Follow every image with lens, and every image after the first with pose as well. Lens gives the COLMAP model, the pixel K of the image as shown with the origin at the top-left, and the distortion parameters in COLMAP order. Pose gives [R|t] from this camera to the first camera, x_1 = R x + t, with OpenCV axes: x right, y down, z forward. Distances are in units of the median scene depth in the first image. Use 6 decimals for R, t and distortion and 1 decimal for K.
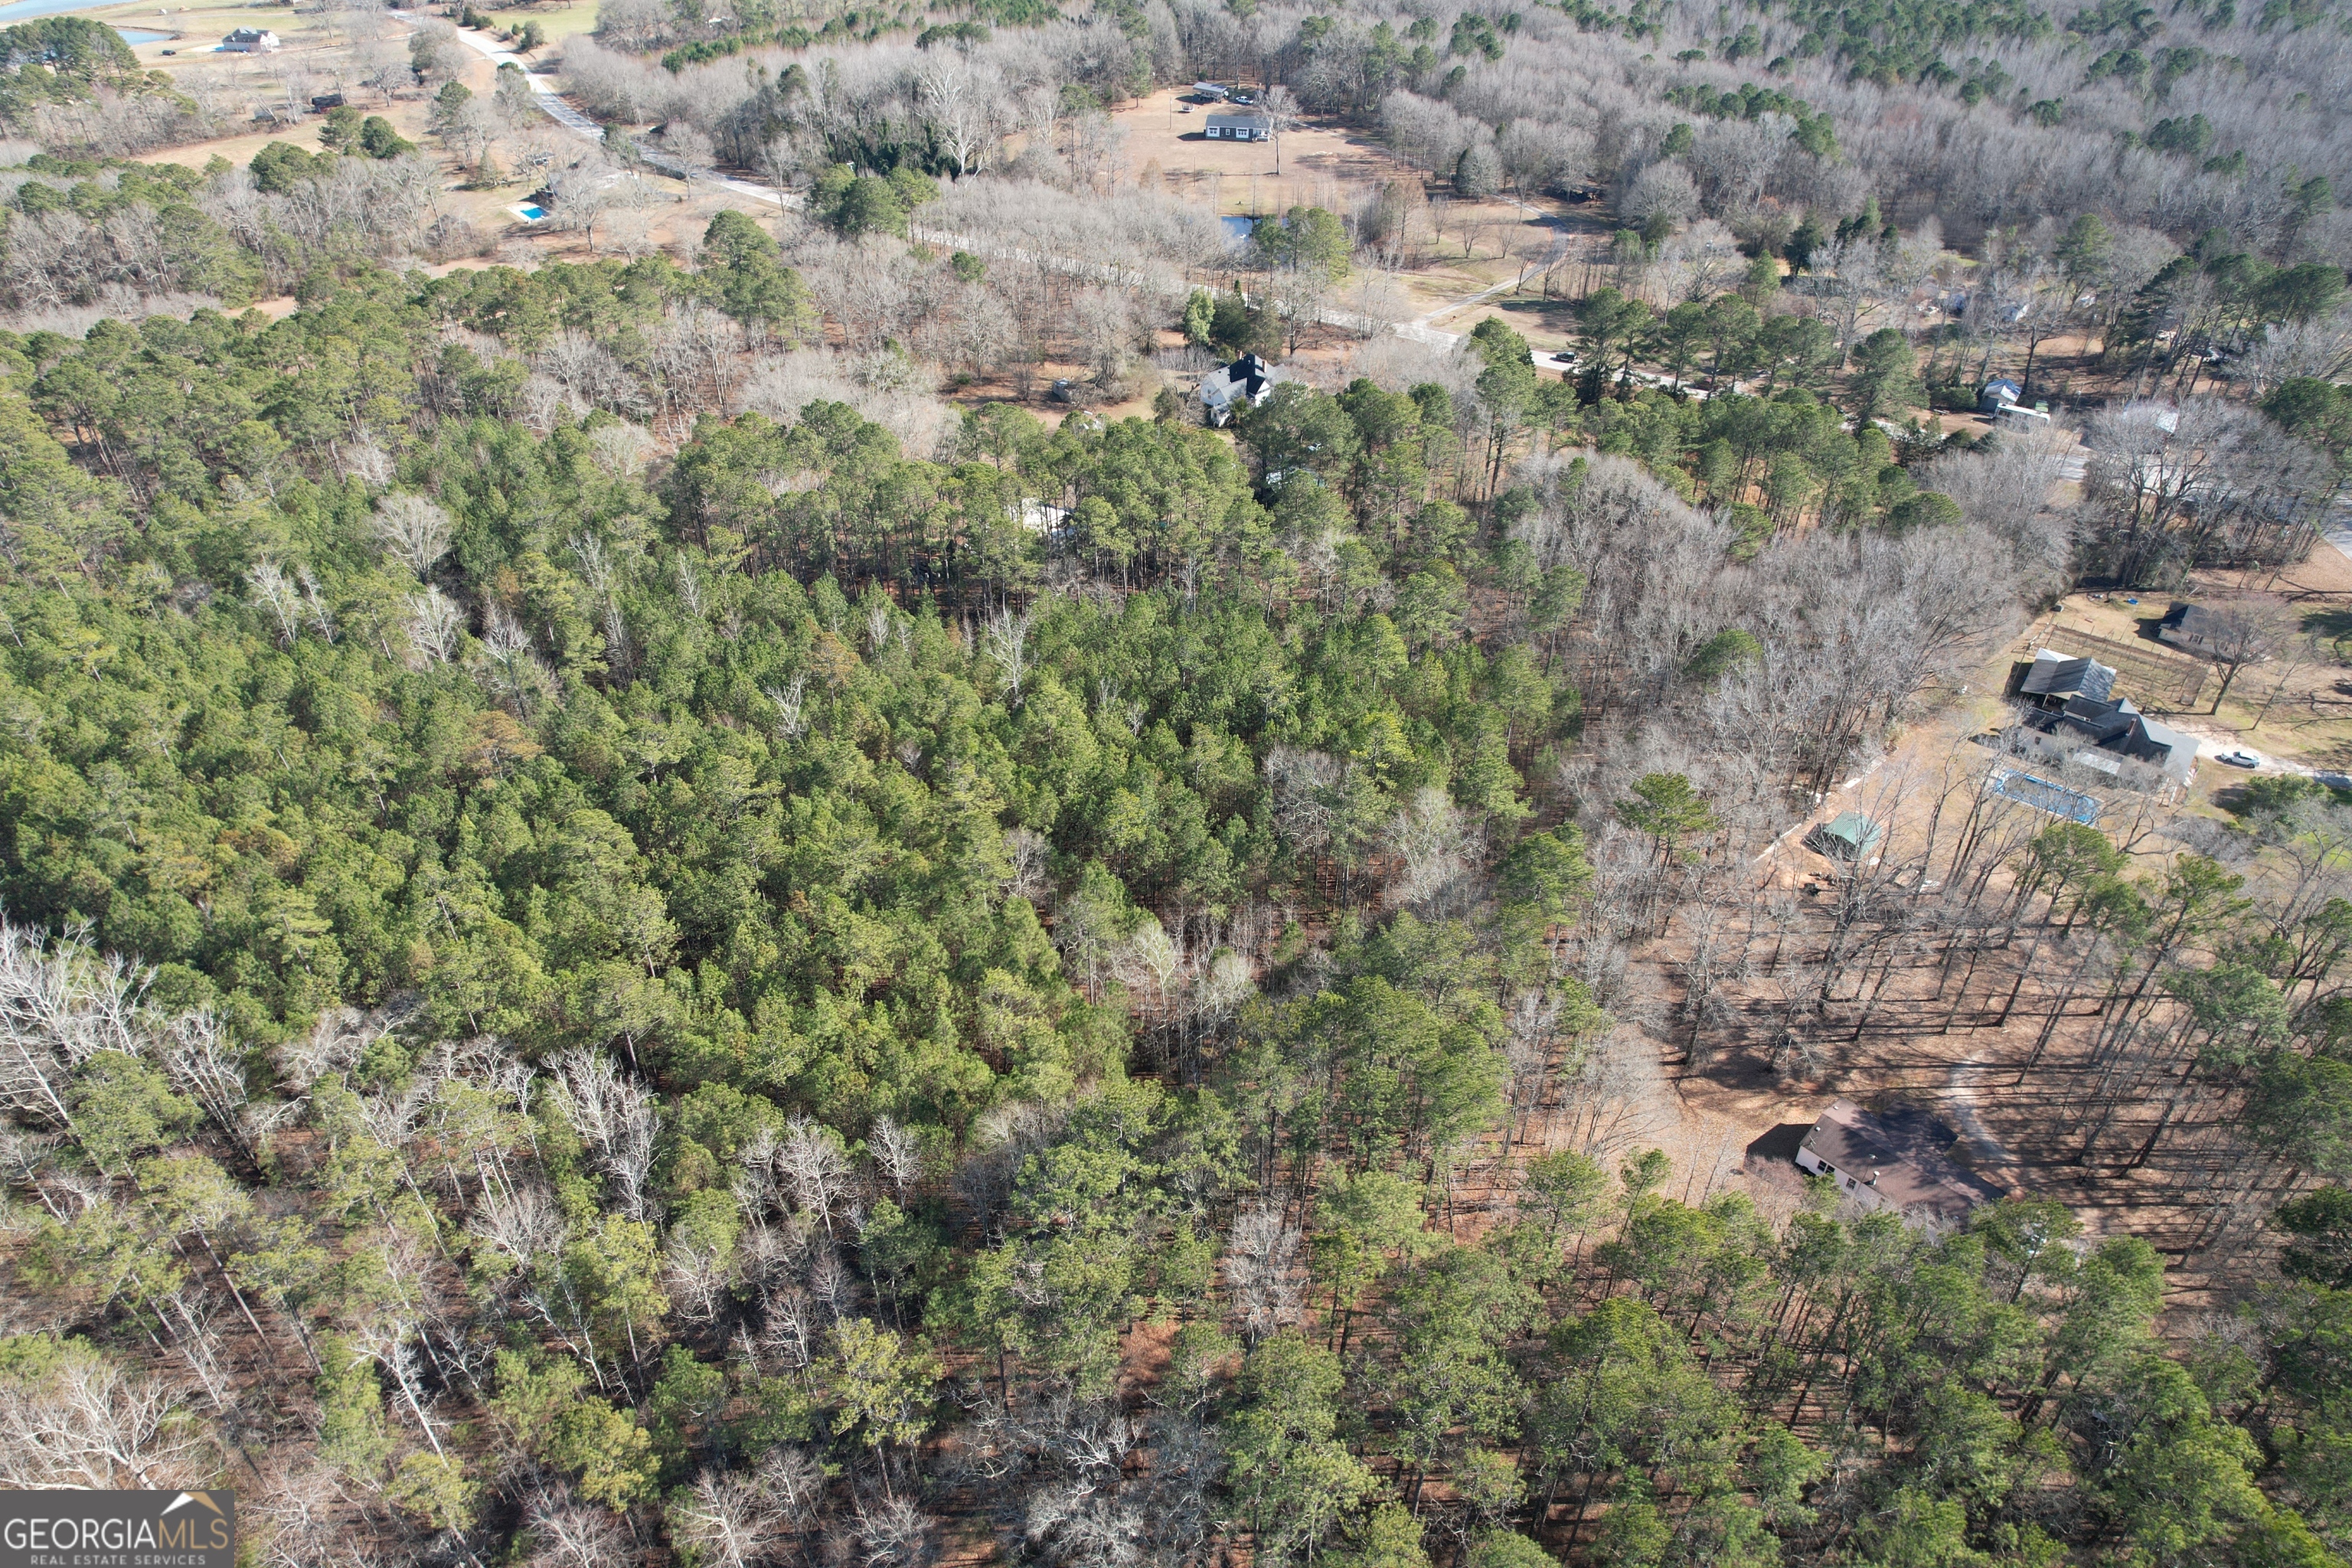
lens RADIAL K [[1473.7, 0, 1176.0], [0, 1473.7, 784.0], [0, 0, 1]] dist [-0.088024, 0.068352]
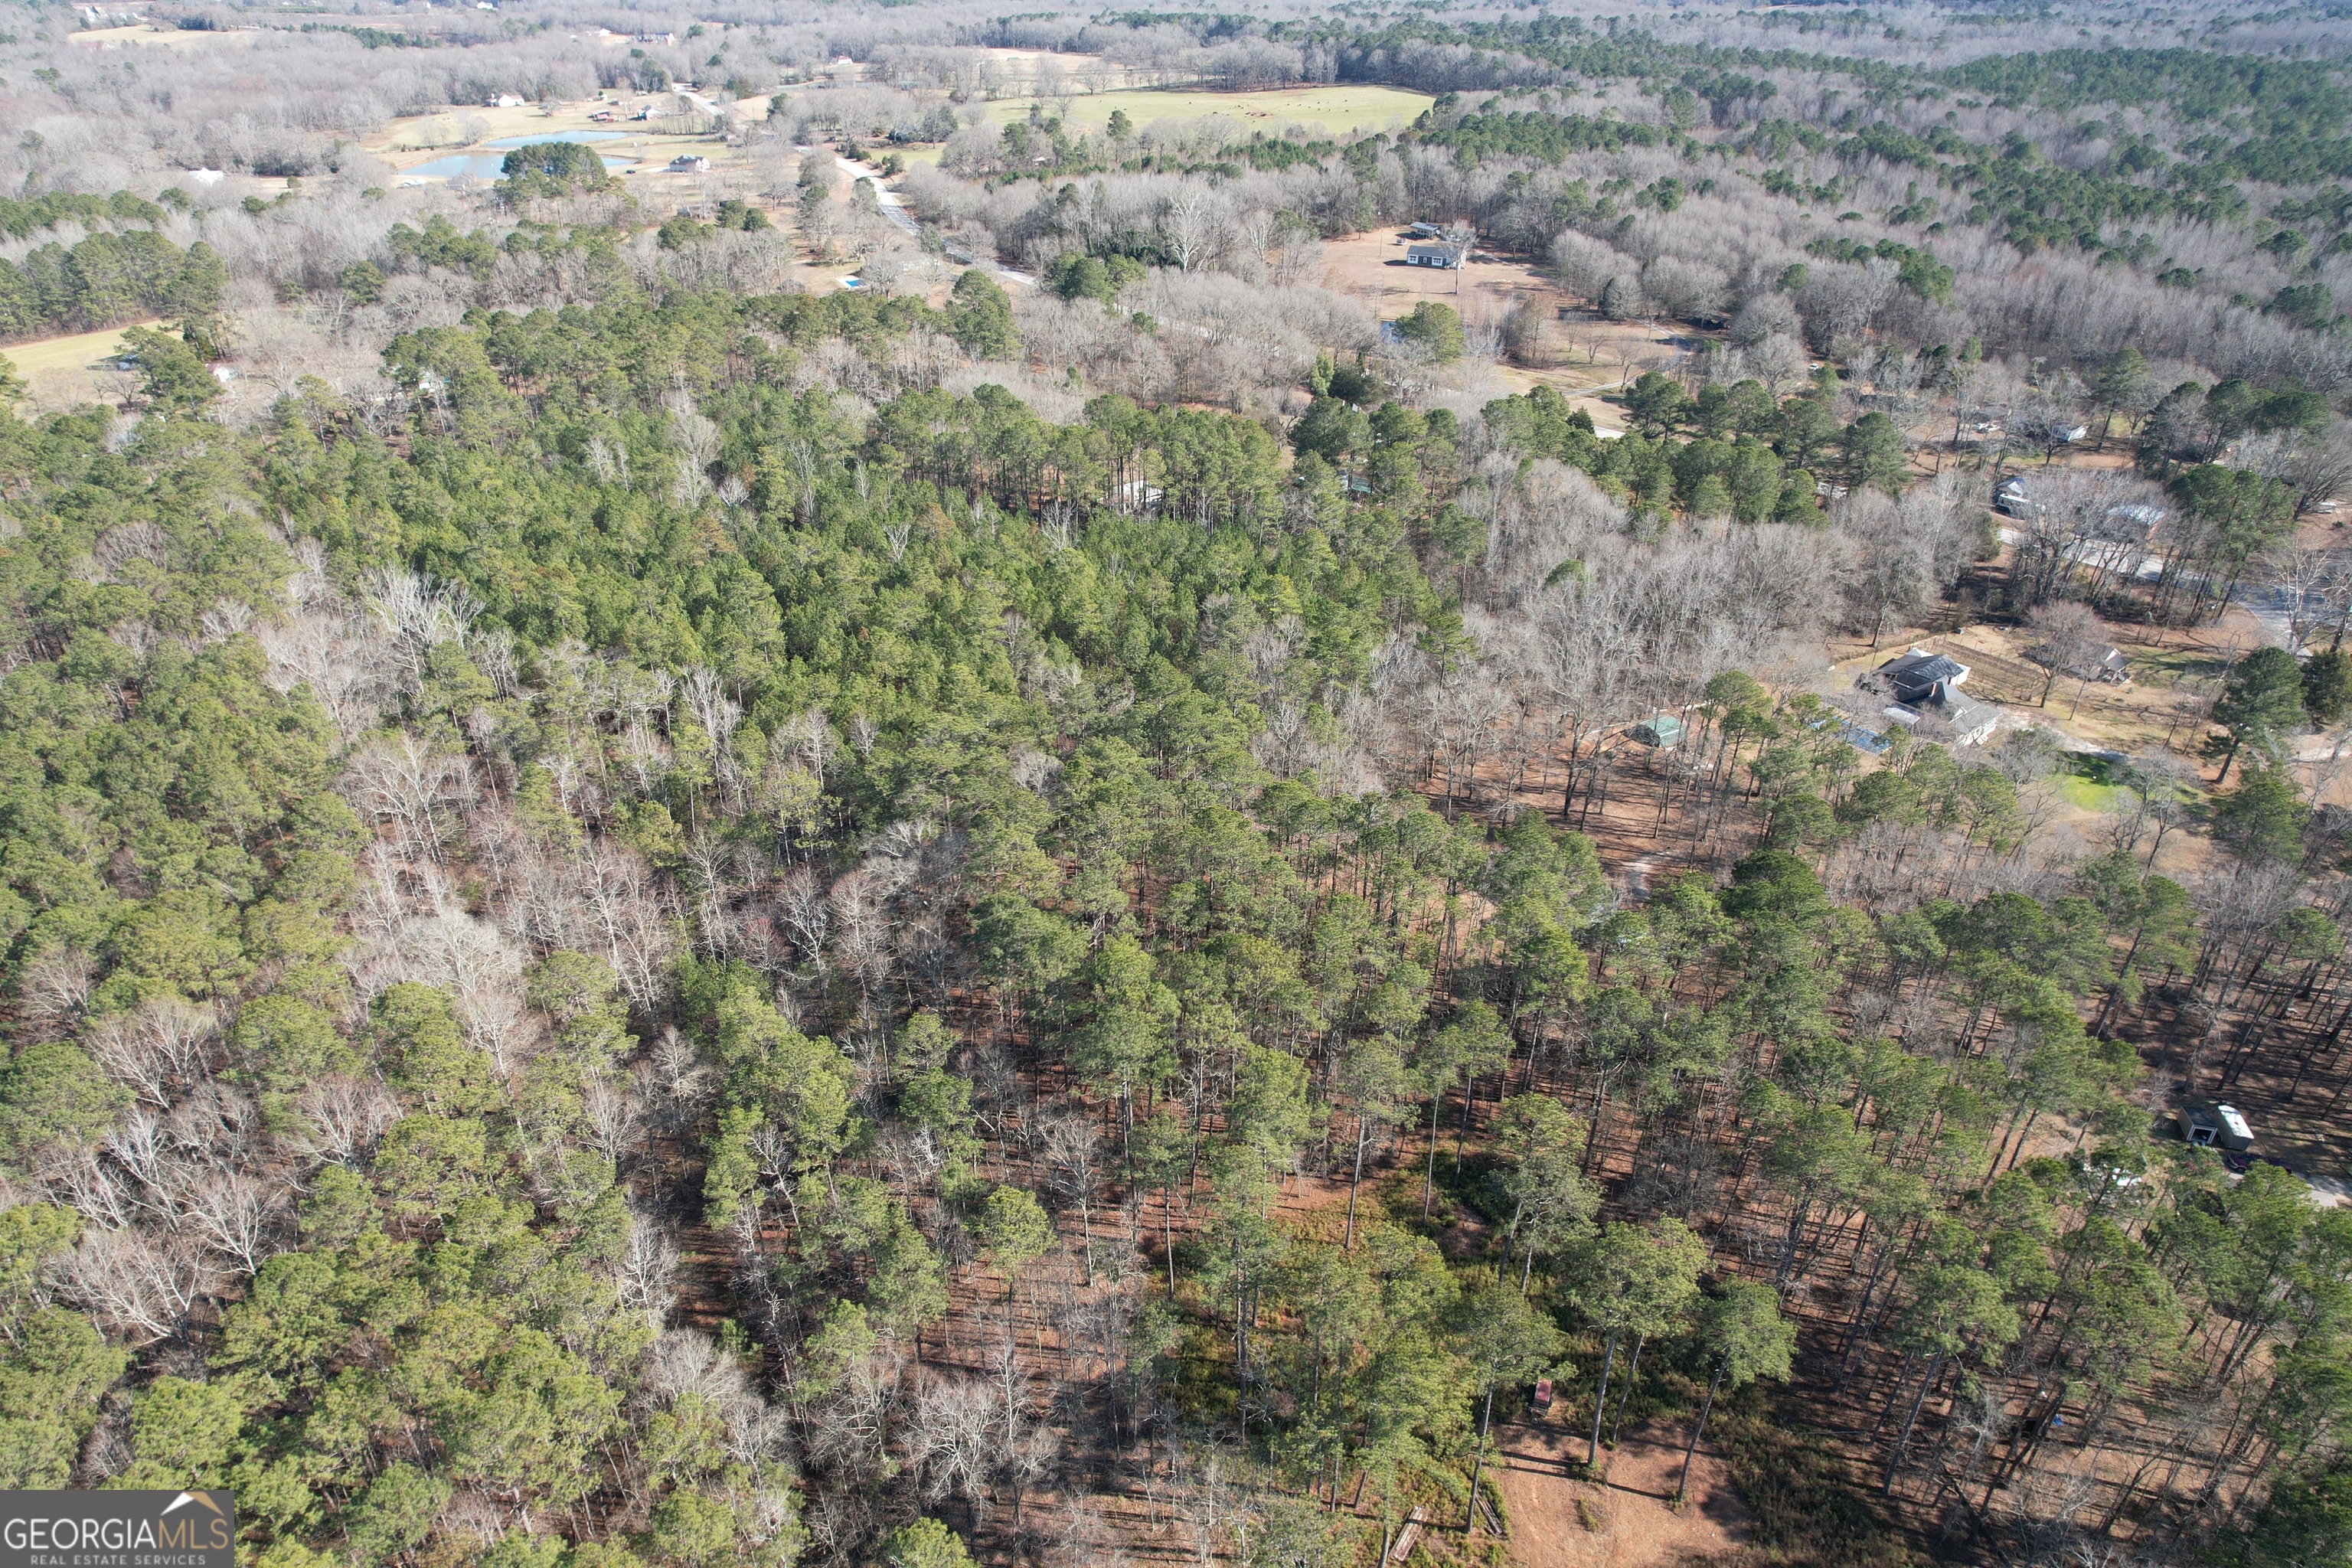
lens RADIAL K [[1473.7, 0, 1176.0], [0, 1473.7, 784.0], [0, 0, 1]] dist [-0.088024, 0.068352]
pose [[0.972749, 0.121257, -0.197627, 0.140733], [-0.141548, 0.985651, -0.091956, 0.120071], [0.183641, 0.117424, 0.975955, -0.155825]]
